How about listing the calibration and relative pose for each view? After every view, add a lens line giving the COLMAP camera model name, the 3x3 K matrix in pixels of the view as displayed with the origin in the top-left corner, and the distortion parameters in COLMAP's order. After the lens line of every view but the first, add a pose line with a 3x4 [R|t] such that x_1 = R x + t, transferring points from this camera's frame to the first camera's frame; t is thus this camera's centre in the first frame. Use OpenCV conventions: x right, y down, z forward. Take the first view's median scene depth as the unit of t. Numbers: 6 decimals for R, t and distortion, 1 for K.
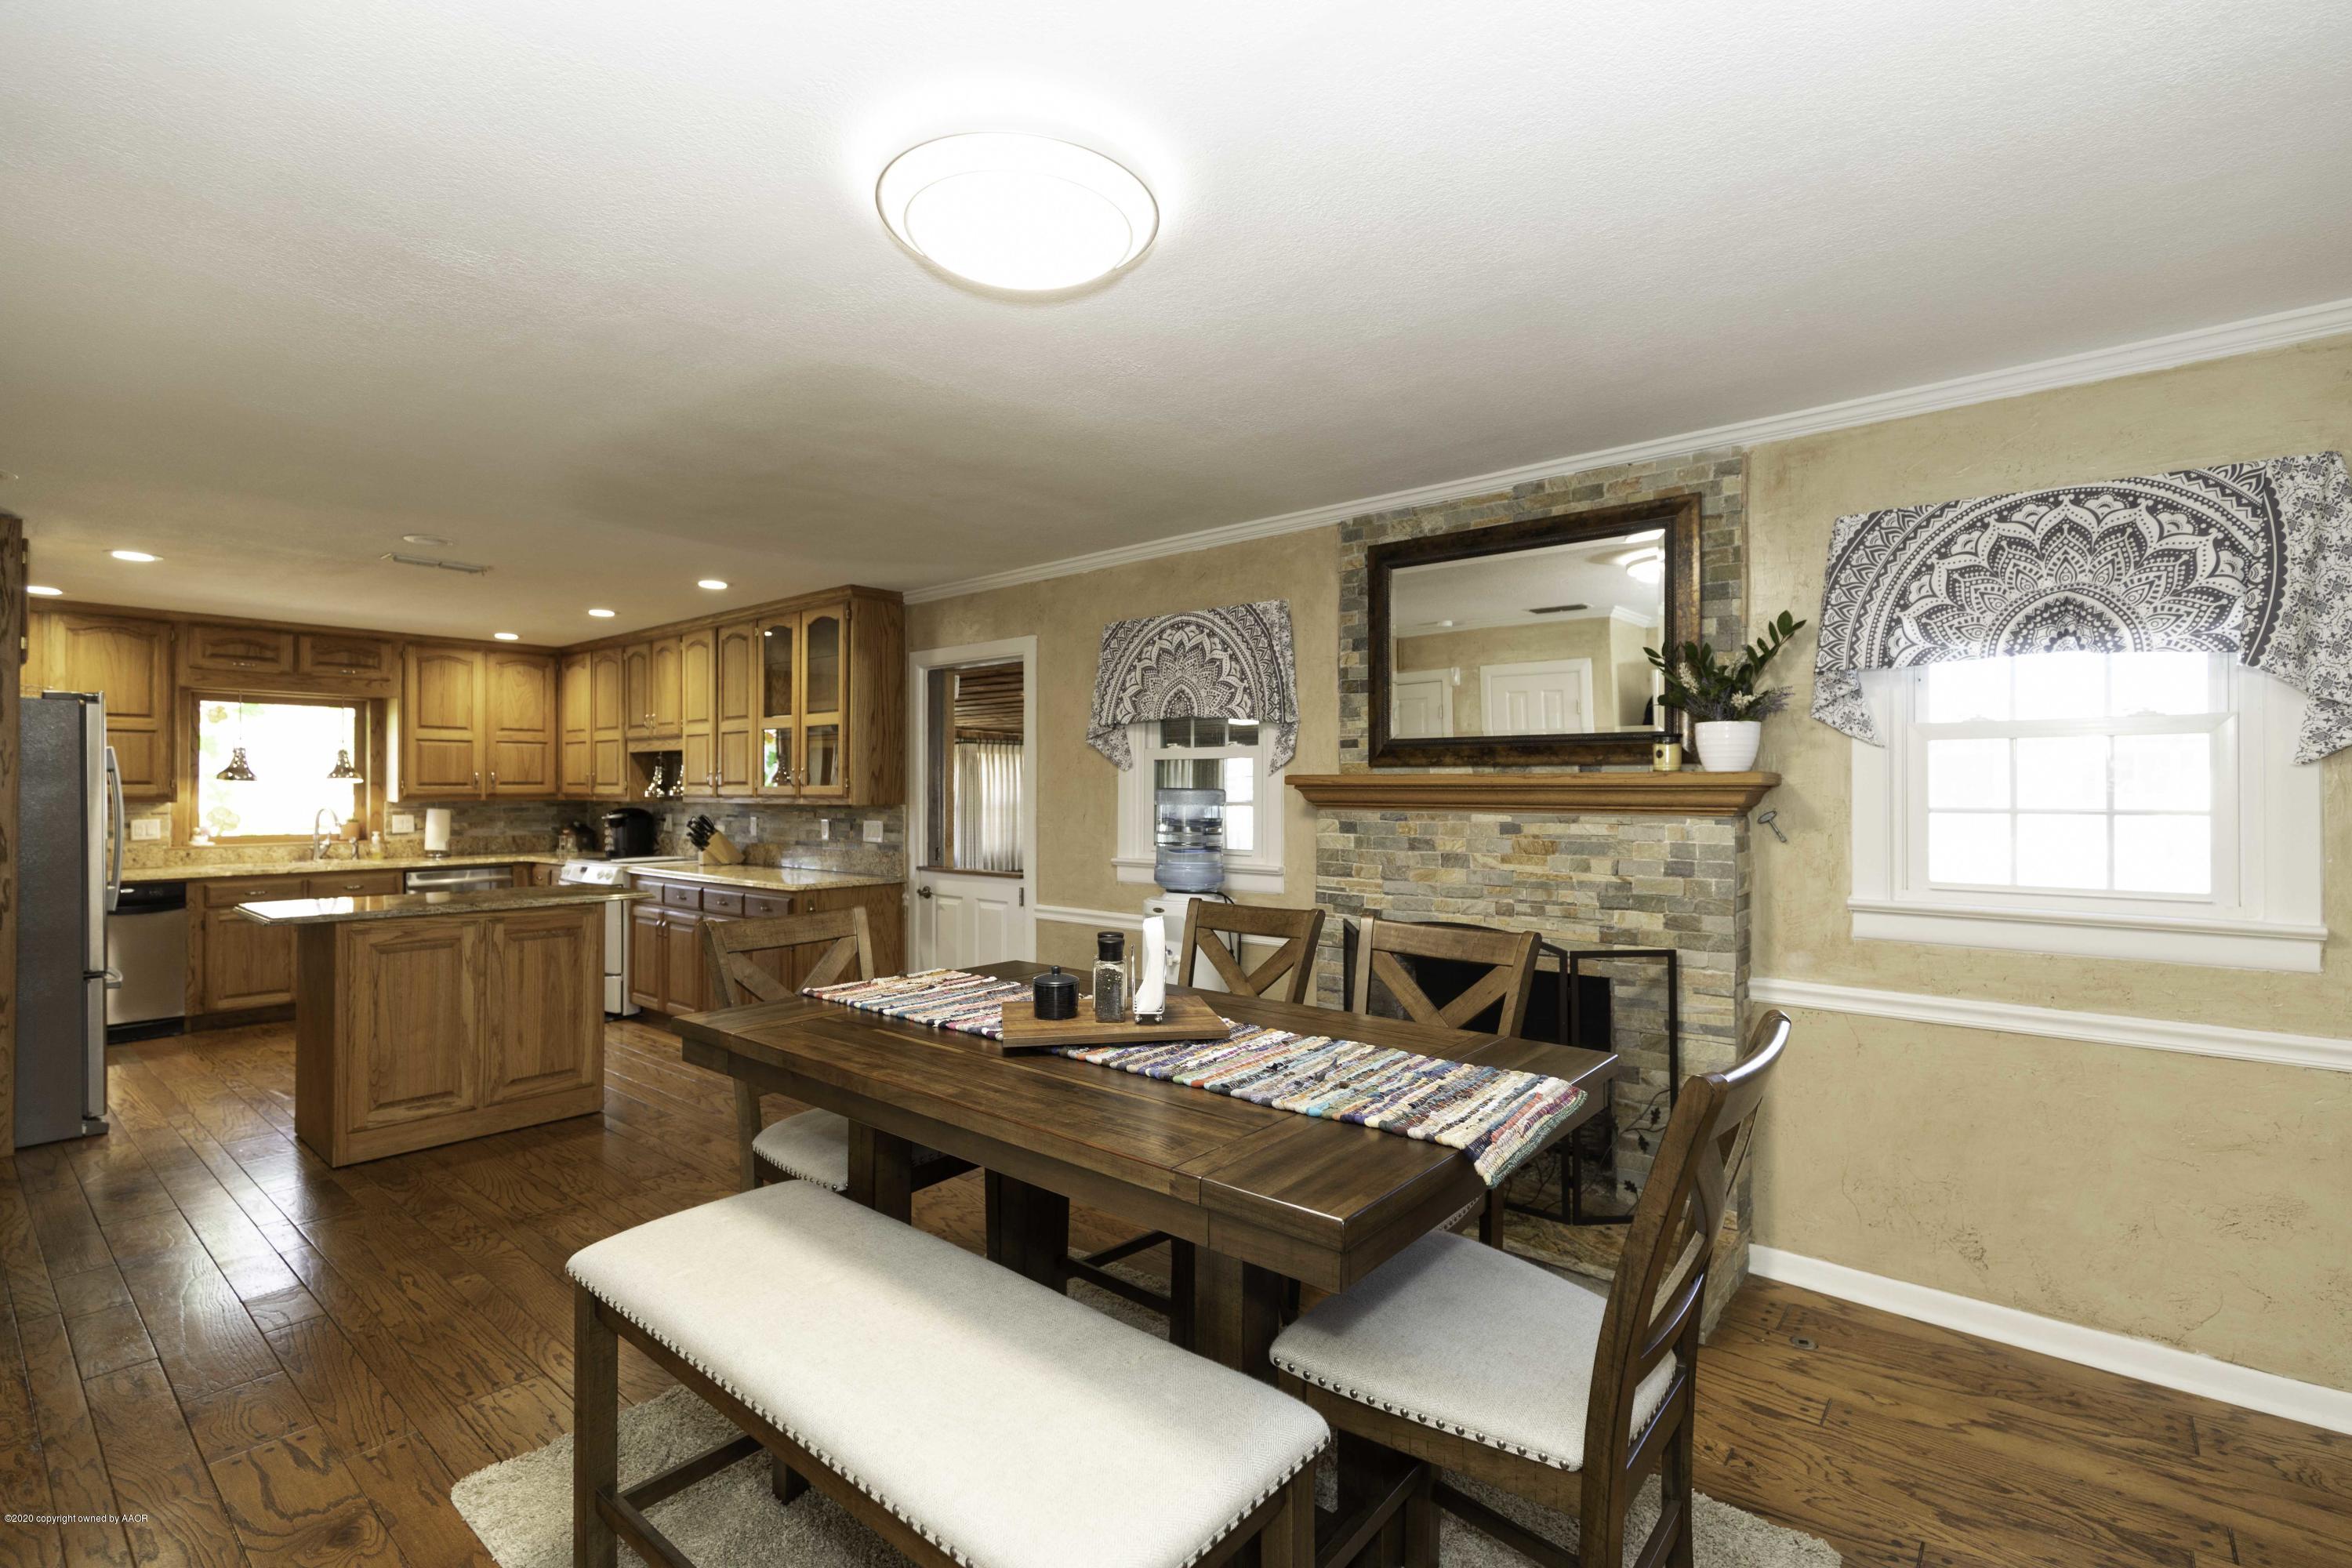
lens RADIAL K [[1030.0, 0, 1180.9], [0, 1030.0, 781.1], [0, 0, 1]] dist [0.003985, 0.000237]
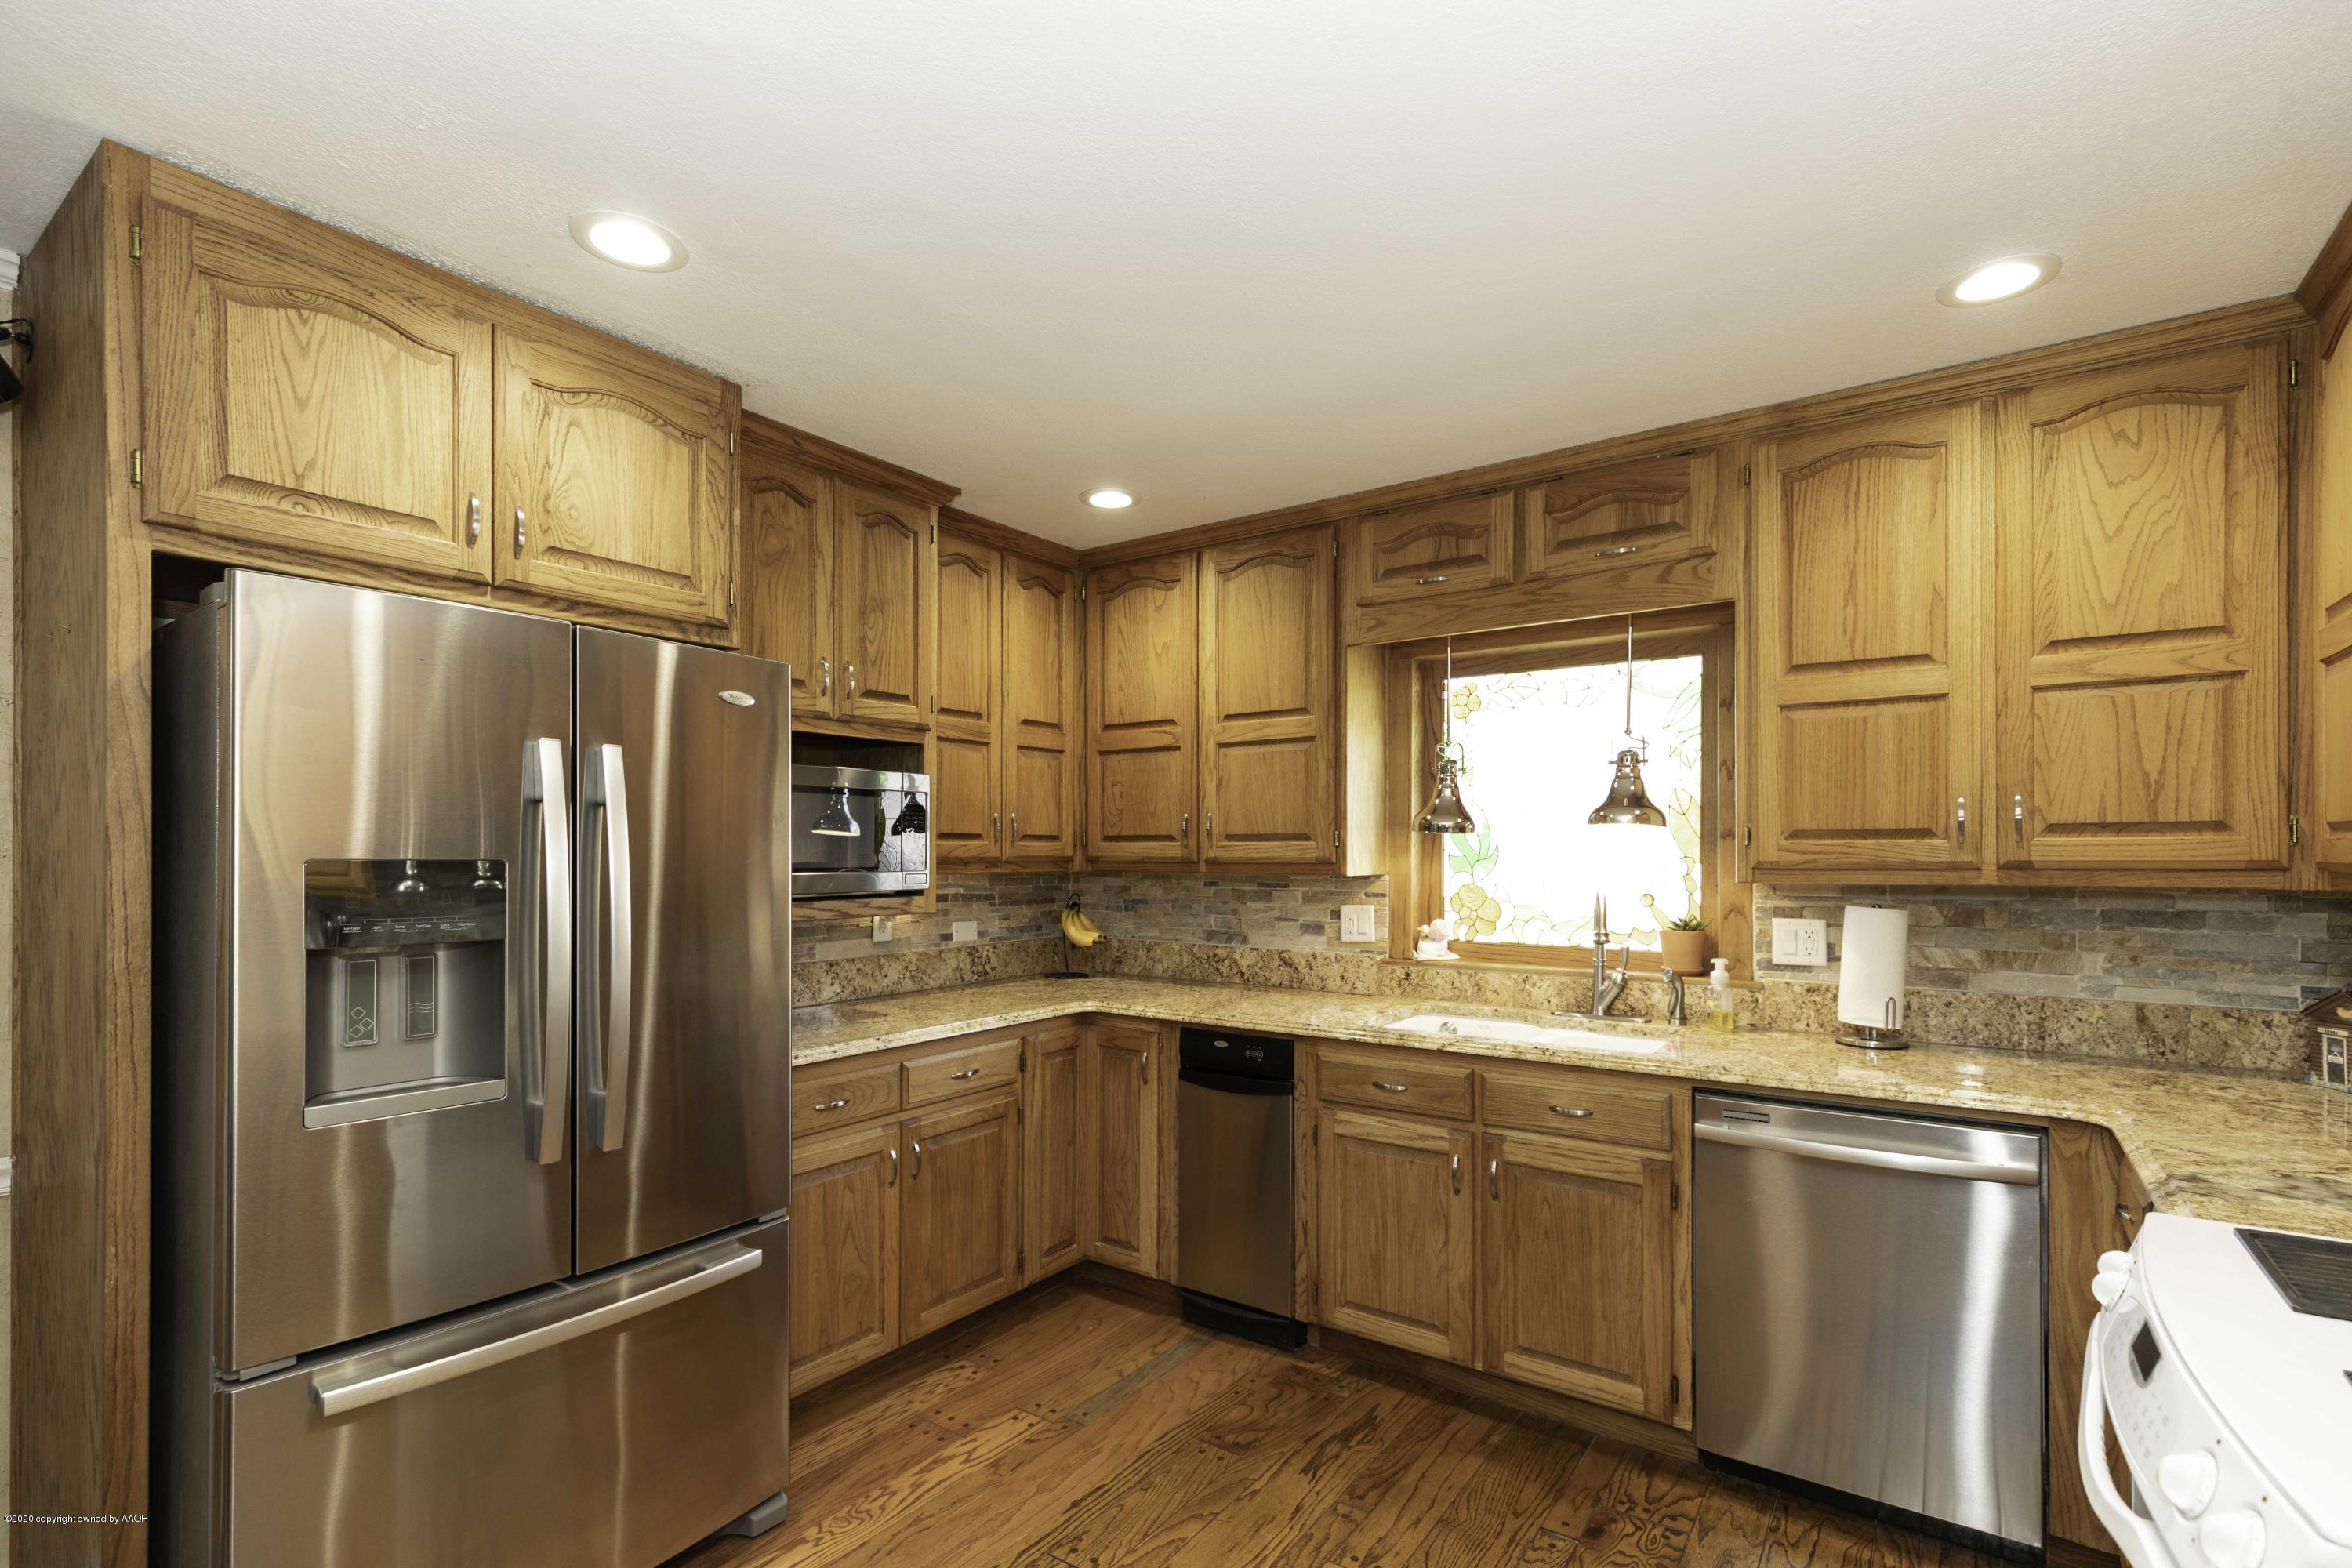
lens RADIAL K [[1070.9, 0, 1203.6], [0, 1070.9, 851.7], [0, 0, 1]] dist [0.012120, -0.007674]
pose [[0.074126, 0.000593, -0.997249, -0.418747], [0.007206, 0.999973, 0.001131, 0.007417], [0.997223, -0.007270, 0.074120, 0.831747]]
